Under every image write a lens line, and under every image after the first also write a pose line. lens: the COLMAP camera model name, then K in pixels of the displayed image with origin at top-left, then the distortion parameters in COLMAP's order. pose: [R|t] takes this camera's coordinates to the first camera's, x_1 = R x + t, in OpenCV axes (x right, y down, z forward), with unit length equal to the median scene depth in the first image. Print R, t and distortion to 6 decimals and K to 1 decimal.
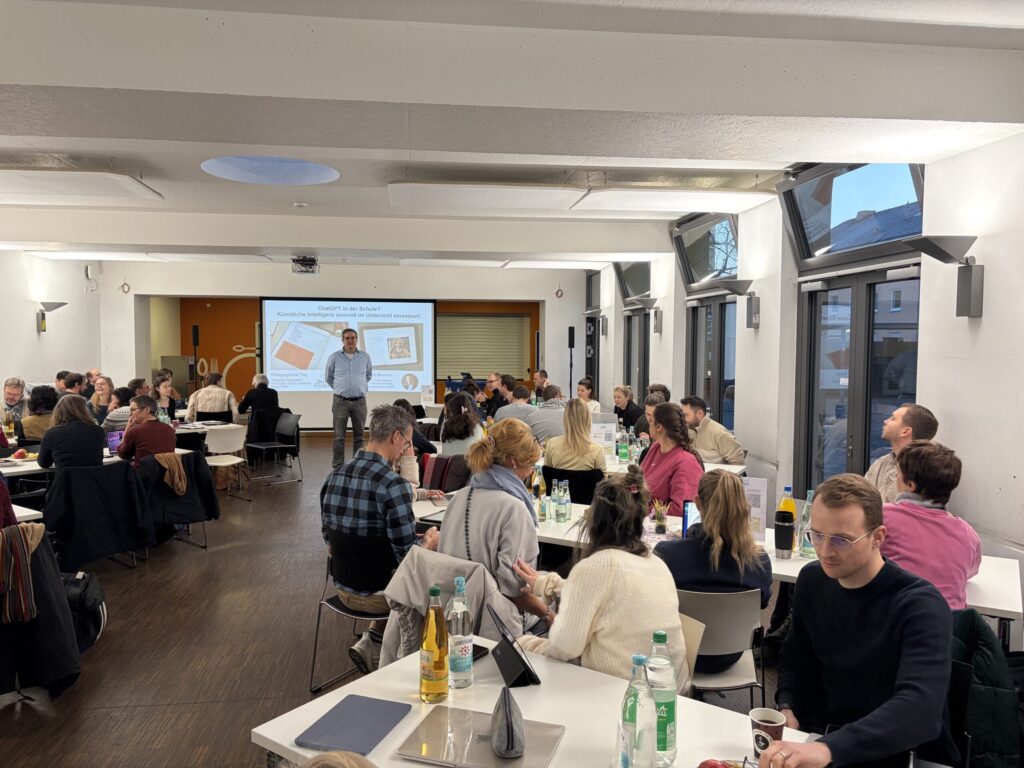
lens RADIAL K [[769.4, 0, 512.0], [0, 769.4, 384.0], [0, 0, 1]] dist [0.065818, -0.085233]
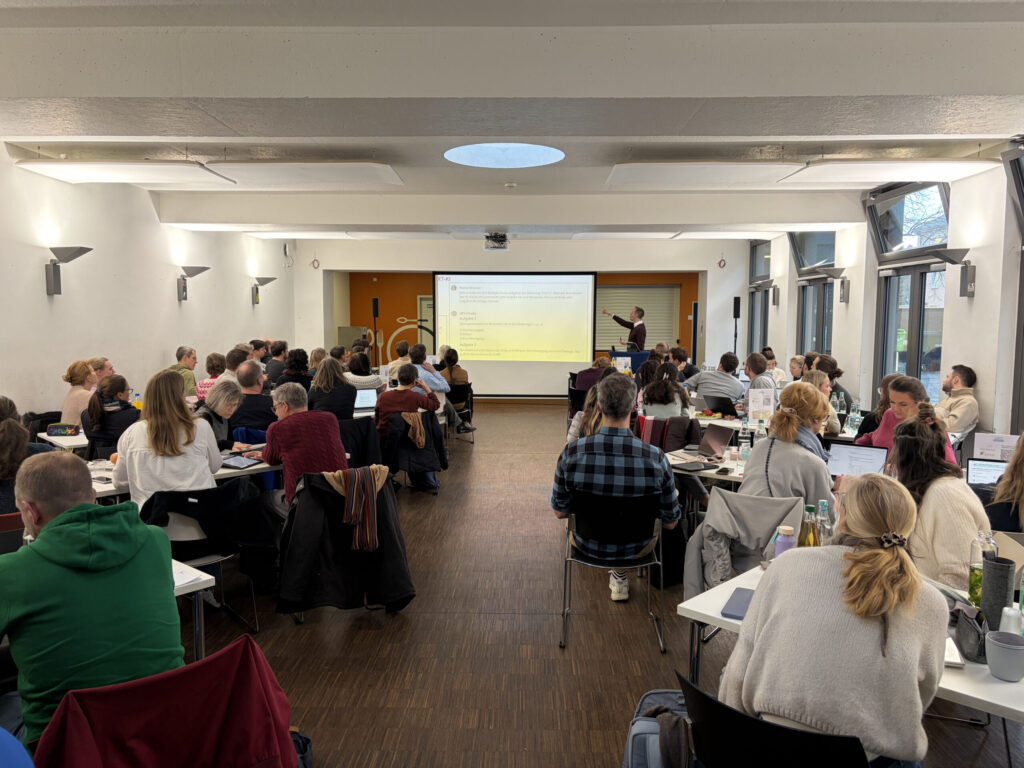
lens RADIAL K [[769.4, 0, 512.0], [0, 769.4, 384.0], [0, 0, 1]] dist [0.065818, -0.085233]
pose [[0.988997, 0.012392, -0.147418, -0.085334], [-0.007157, 0.999327, 0.035988, 0.005841], [0.147765, -0.034537, 0.988419, -0.061646]]
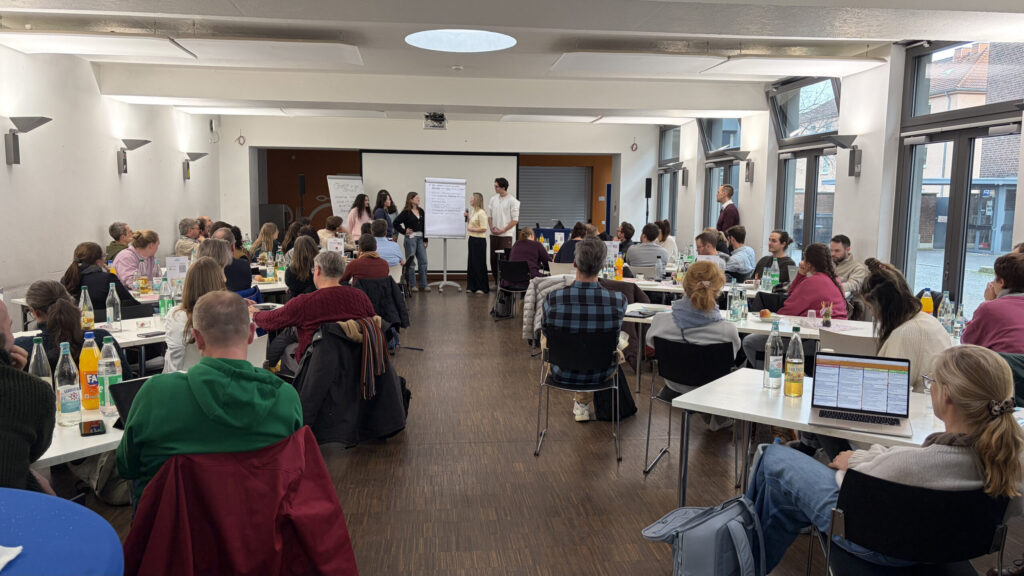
lens RADIAL K [[762.0, 0, 517.7], [0, 762.0, 289.8], [0, 0, 1]] dist [0.060247, -0.074385]
pose [[0.999929, 0.007356, -0.009393, -0.134025], [-0.006727, 0.997839, 0.065357, 0.019391], [0.009853, -0.065289, 0.997818, -0.131512]]
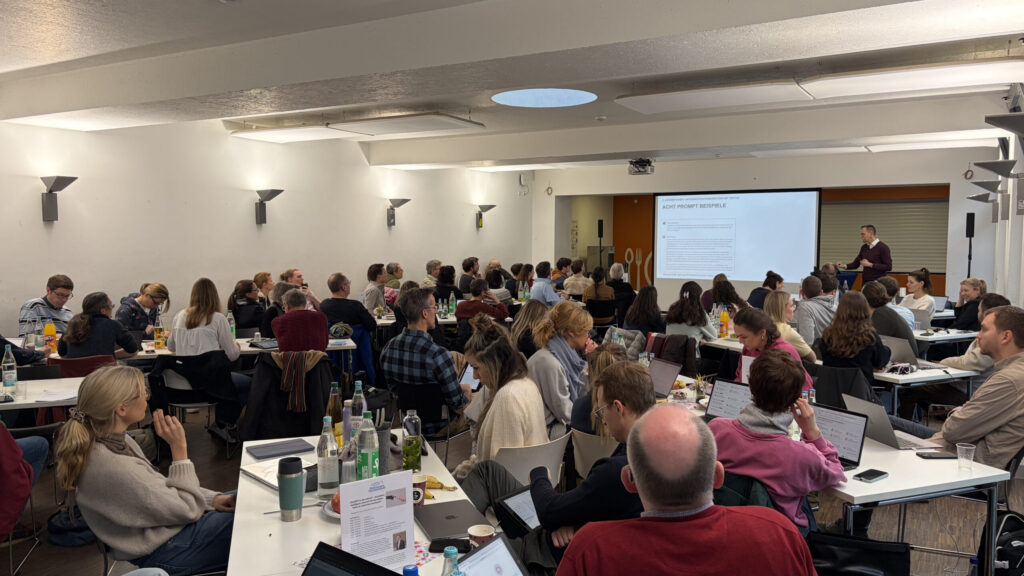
lens RADIAL K [[762.0, 0, 517.7], [0, 762.0, 289.8], [0, 0, 1]] dist [0.060247, -0.074385]
pose [[0.809143, 0.036361, -0.586485, 0.253401], [-0.024597, 0.999305, 0.028019, 0.001633], [0.587096, -0.008245, 0.809475, -0.019403]]
